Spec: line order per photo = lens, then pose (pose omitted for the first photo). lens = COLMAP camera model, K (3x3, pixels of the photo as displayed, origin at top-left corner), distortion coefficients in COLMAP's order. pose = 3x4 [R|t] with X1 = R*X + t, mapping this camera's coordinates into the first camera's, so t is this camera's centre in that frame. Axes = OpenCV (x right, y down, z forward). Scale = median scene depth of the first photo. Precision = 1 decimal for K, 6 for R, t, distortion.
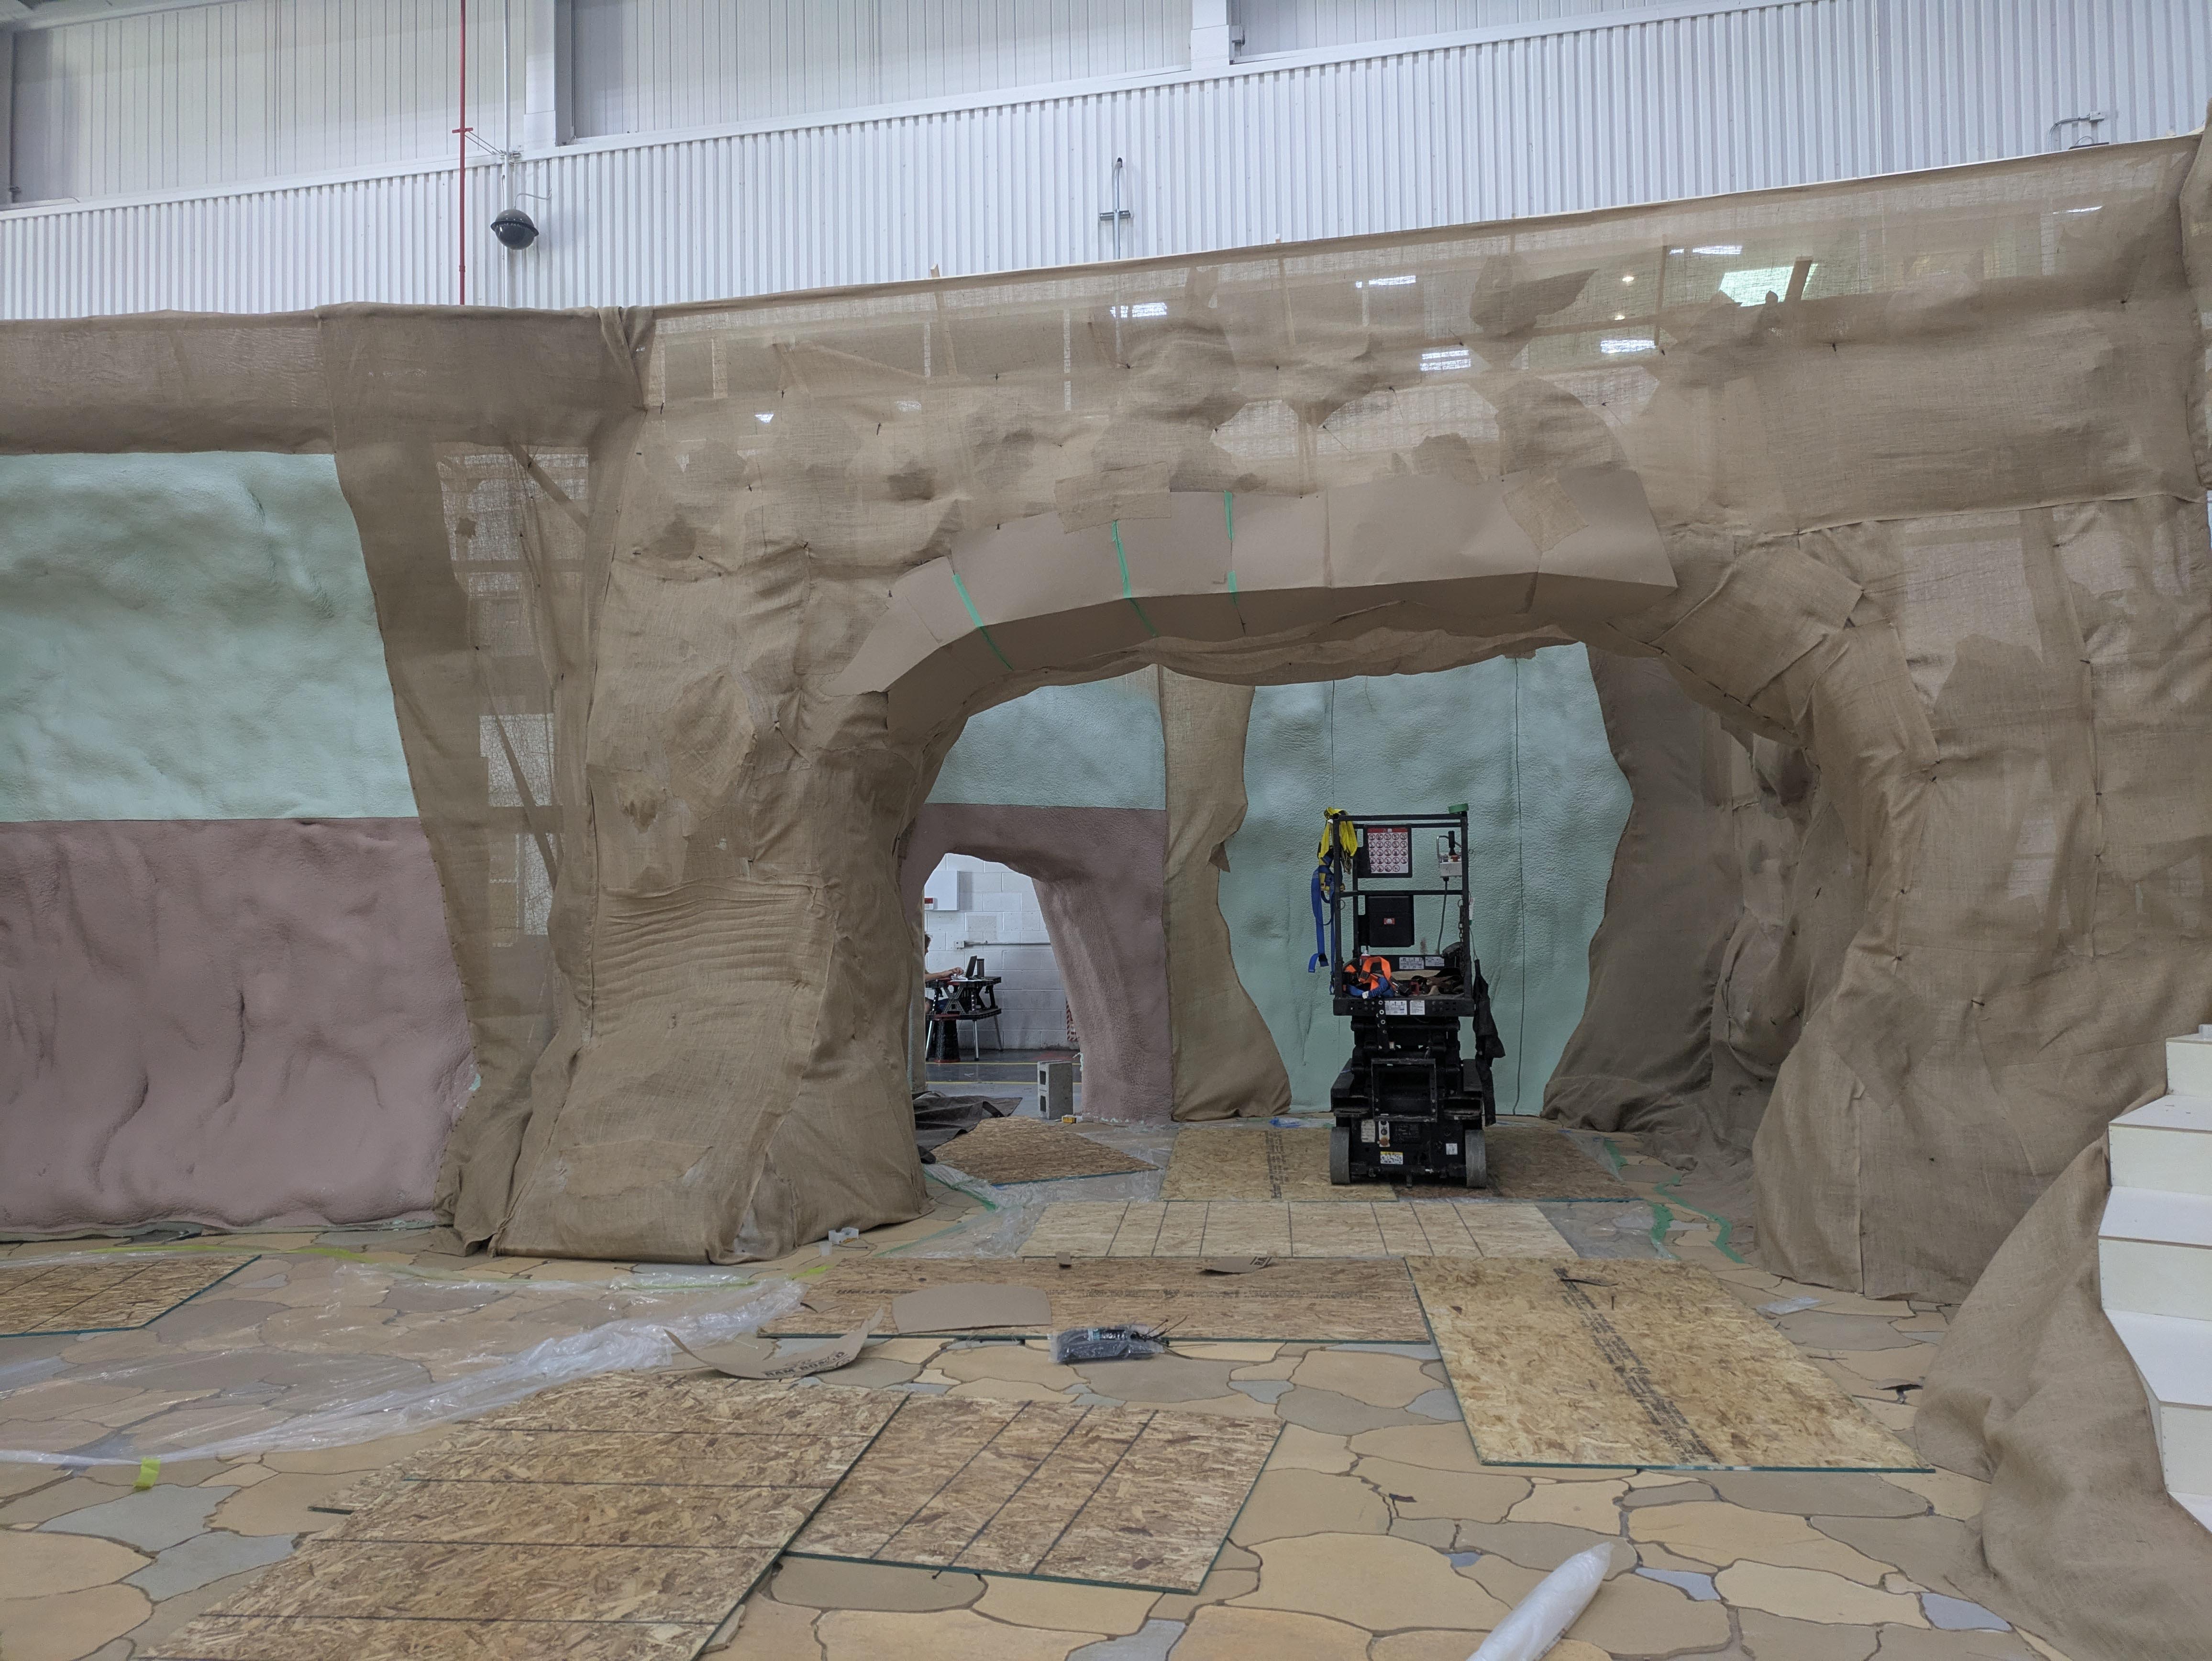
lens RADIAL K [[1611.7, 0, 1106.0], [0, 1611.7, 830.5], [0, 0, 1]] dist [0.078719, -0.069577]
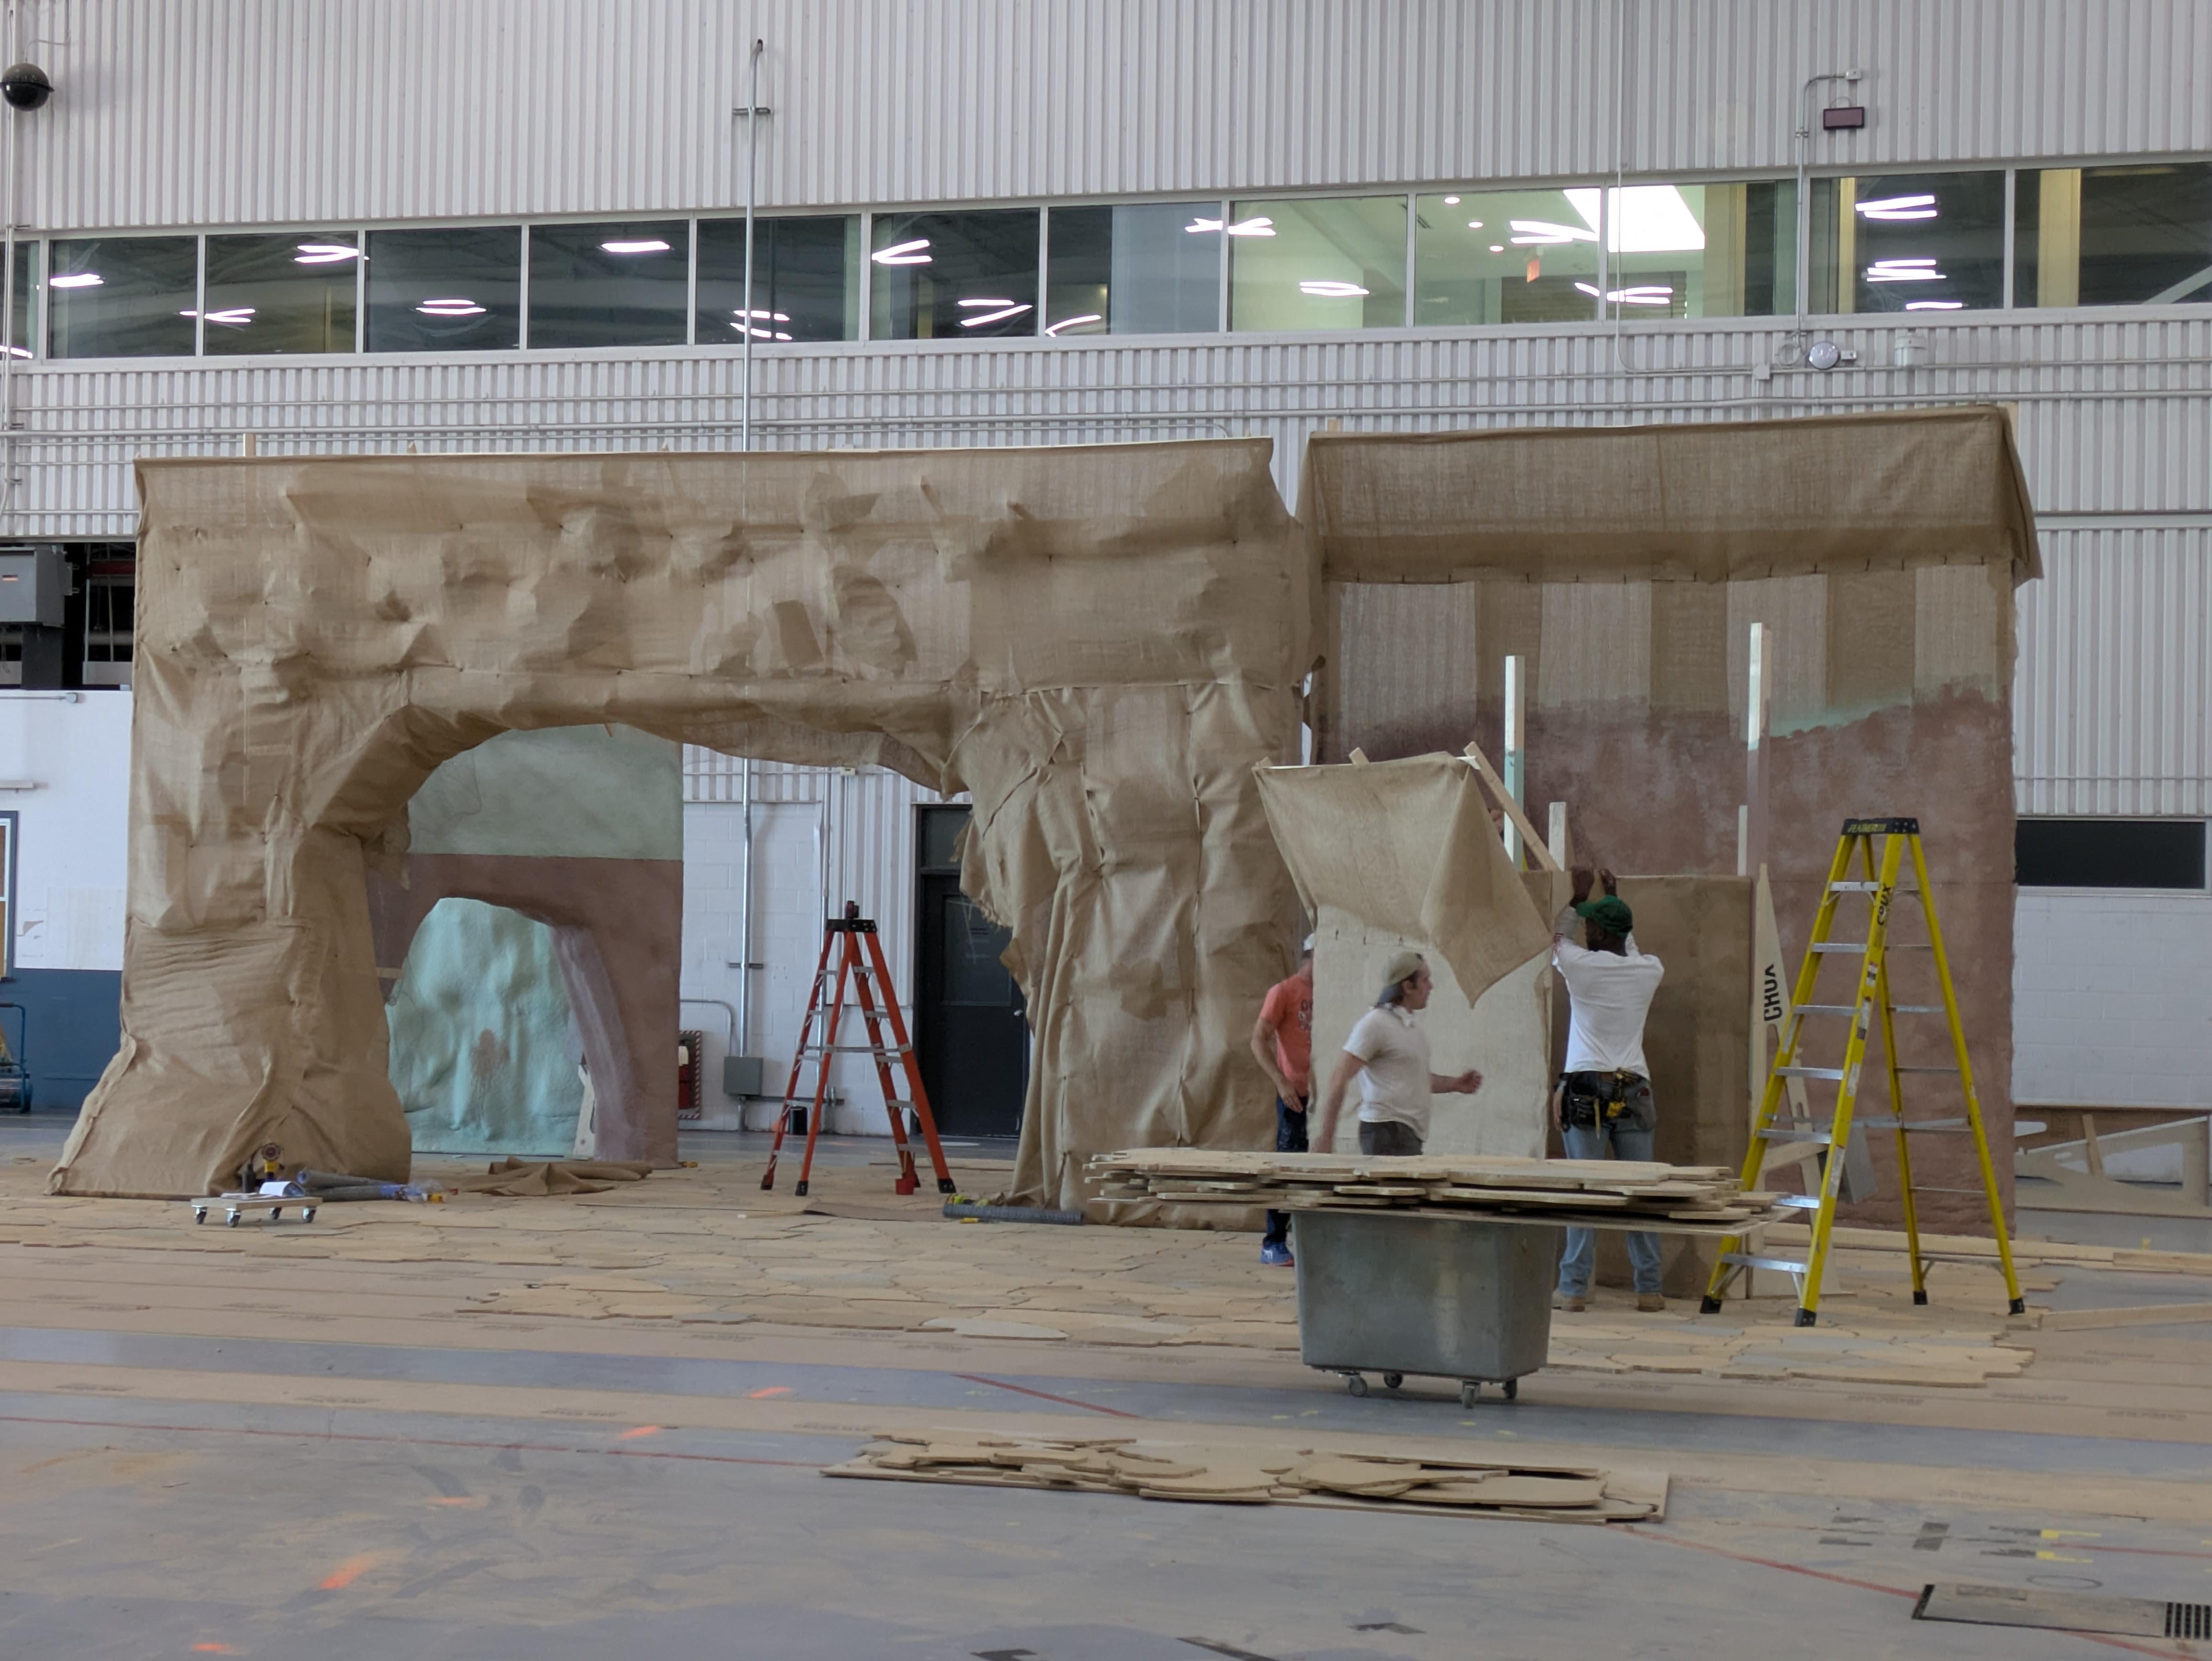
lens RADIAL K [[3622.5, 0, 952.7], [0, 3622.5, 831.9], [0, 0, 1]] dist [0.131058, 0.021910]
pose [[0.997810, 0.031193, -0.058320, 0.472077], [-0.030556, 0.999464, 0.011773, -0.086058], [0.058656, -0.009965, 0.998229, -1.748785]]
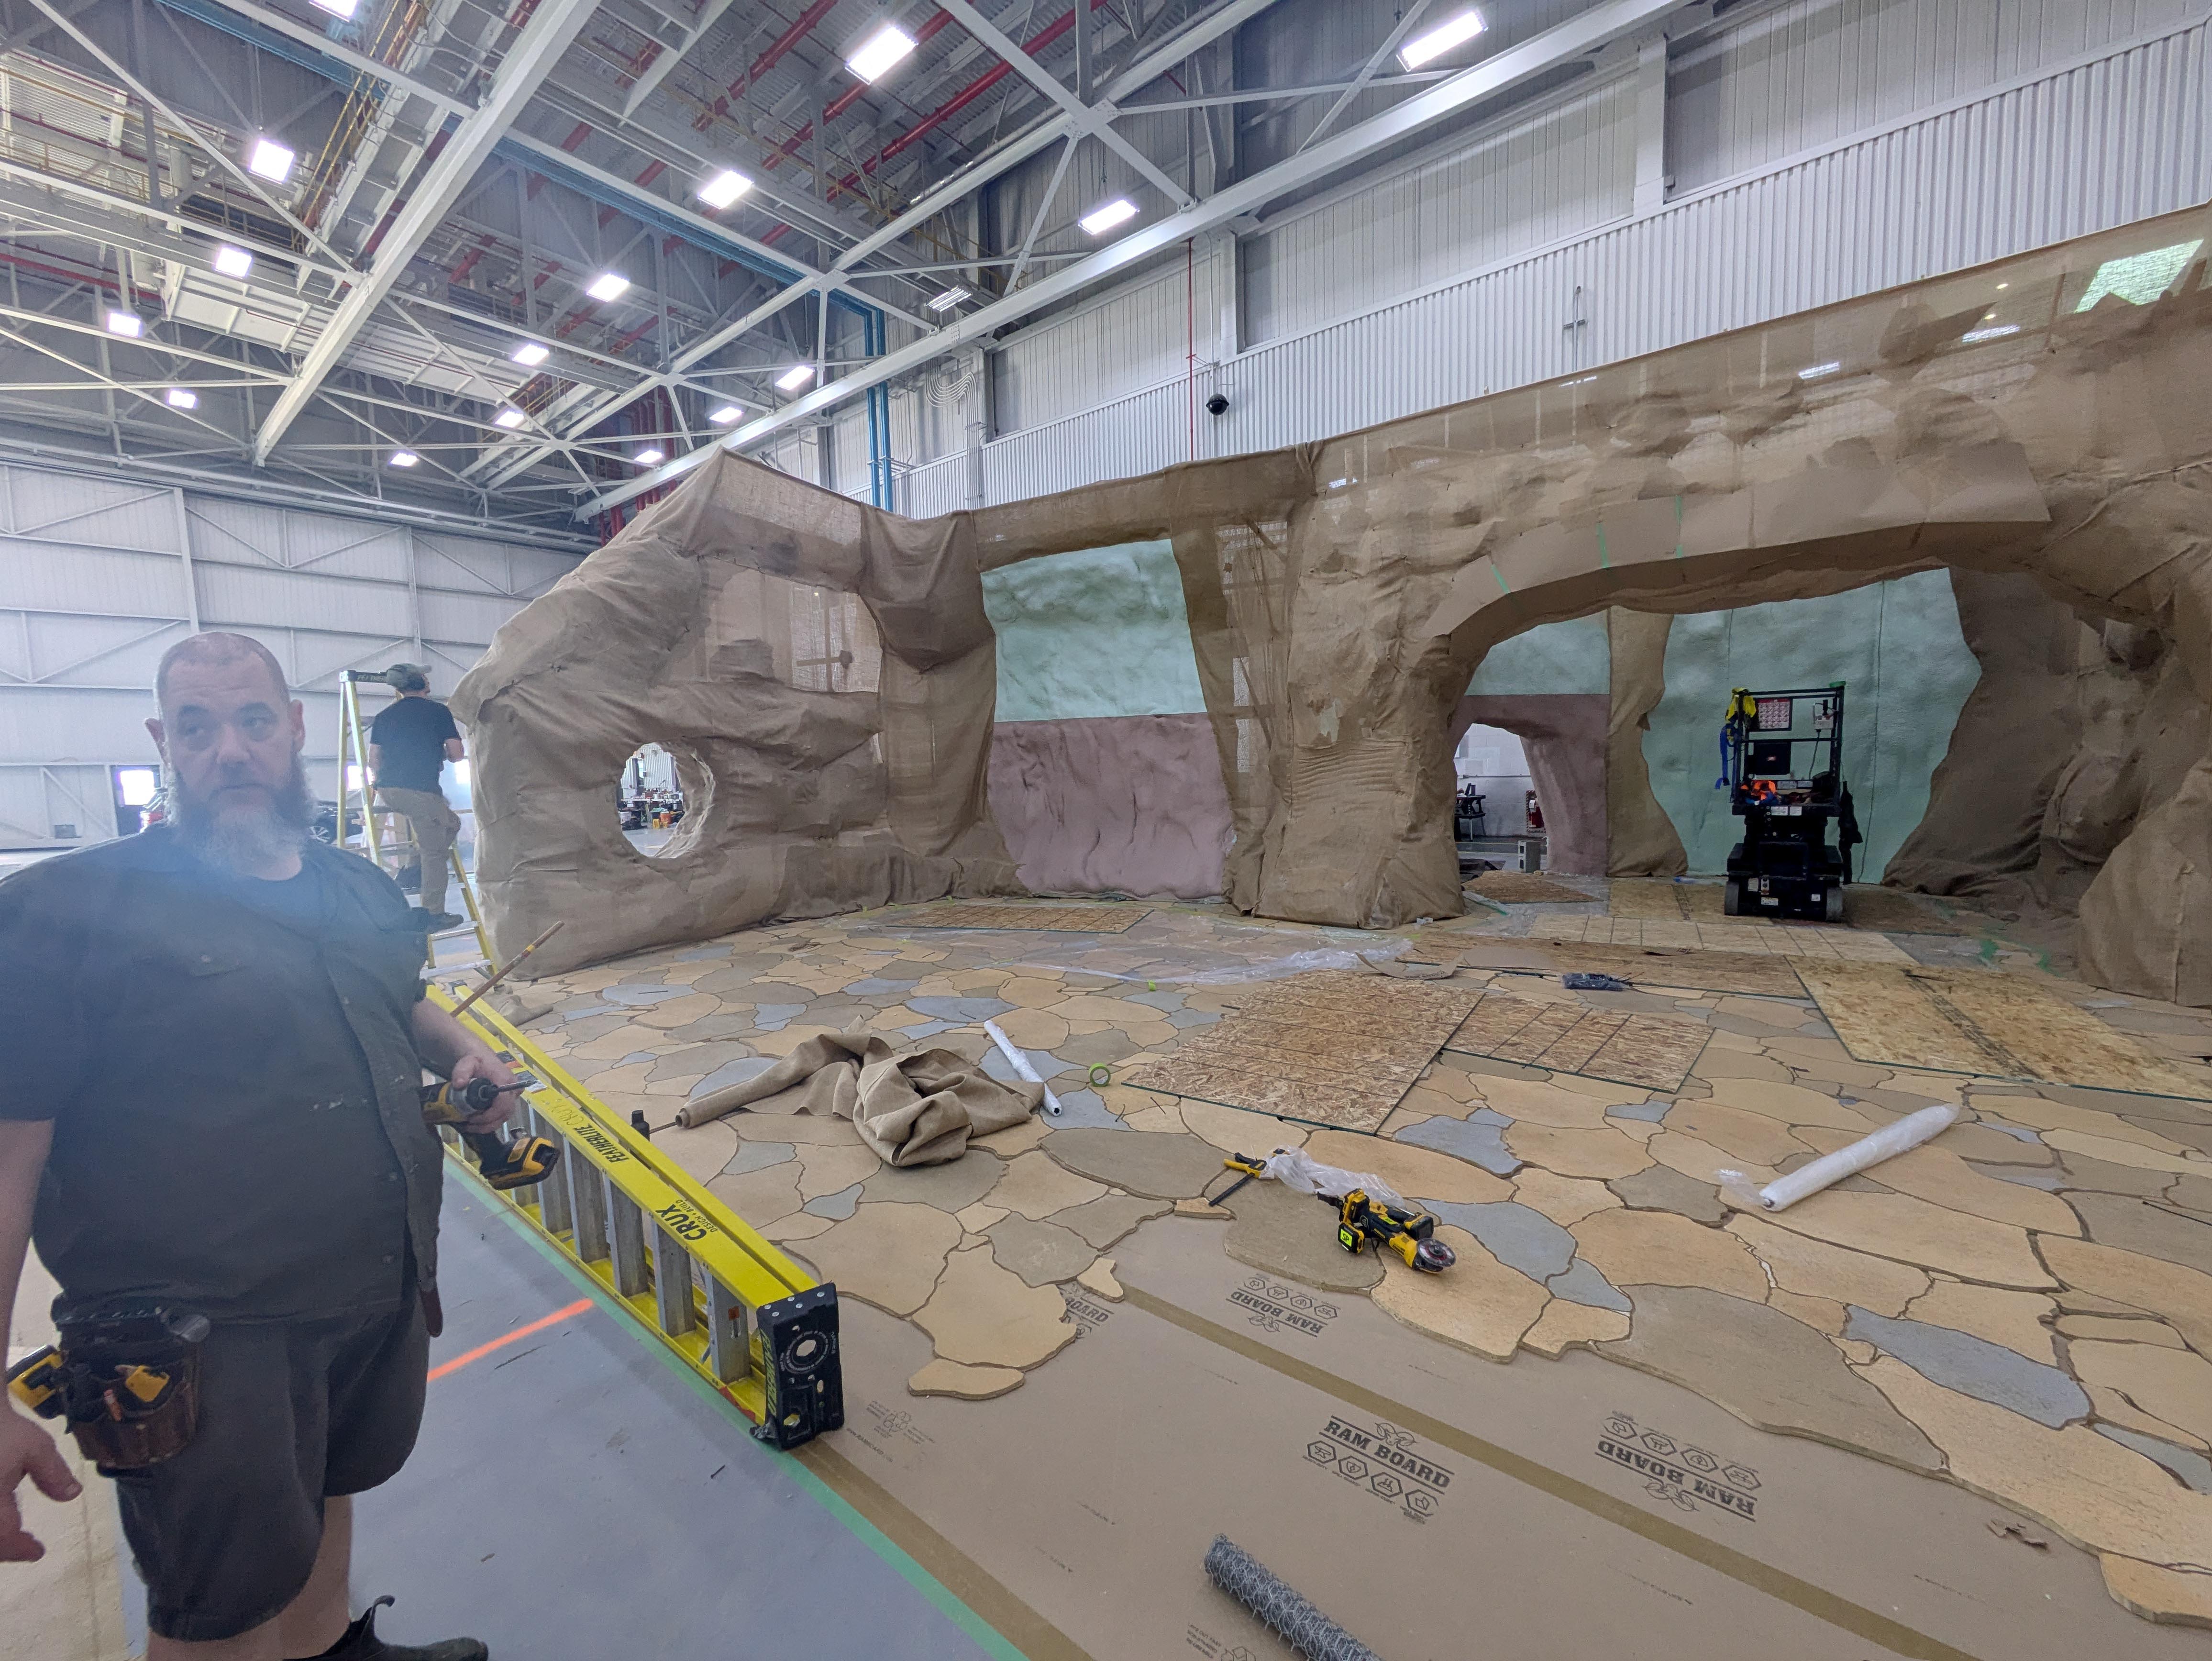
lens RADIAL K [[877.7, 0, 1106.0], [0, 877.7, 830.5], [0, 0, 1]] dist [0.000621, 0.004845]
pose [[0.900648, 0.025585, -0.433795, -0.048858], [0.029663, 0.992317, 0.120113, 0.003753], [0.433535, -0.121047, 0.892970, -0.087096]]
